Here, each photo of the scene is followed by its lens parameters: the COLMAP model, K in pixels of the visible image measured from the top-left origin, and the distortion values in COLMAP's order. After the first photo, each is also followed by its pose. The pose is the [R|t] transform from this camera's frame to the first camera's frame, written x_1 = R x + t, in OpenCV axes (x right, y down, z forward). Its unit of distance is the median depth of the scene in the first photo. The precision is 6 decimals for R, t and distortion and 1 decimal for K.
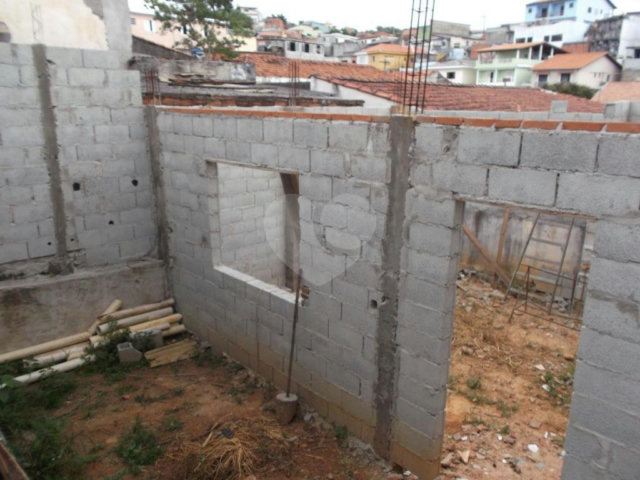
lens RADIAL K [[502.4, 0, 320.0], [0, 502.4, 240.0], [0, 0, 1]] dist [0.012994, -0.009353]
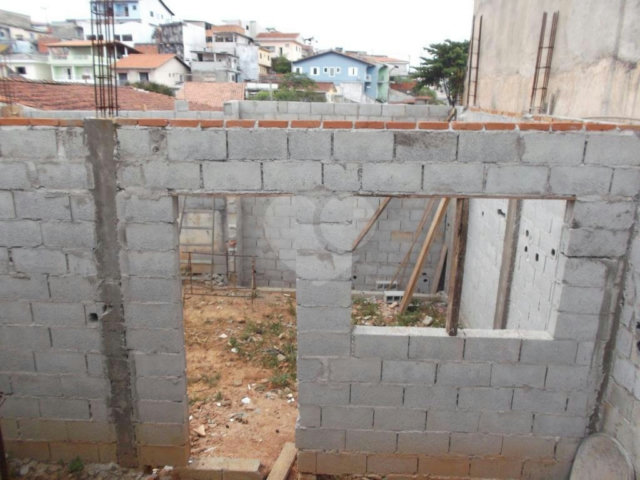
lens RADIAL K [[501.0, 0, 320.0], [0, 501.0, 240.0], [0, 0, 1]] dist [-0.008072, -0.008969]
pose [[0.725514, -0.187317, 0.662225, -0.187444], [0.182944, 0.980118, 0.076809, -0.010120], [-0.663446, 0.065424, 0.745358, 0.002909]]
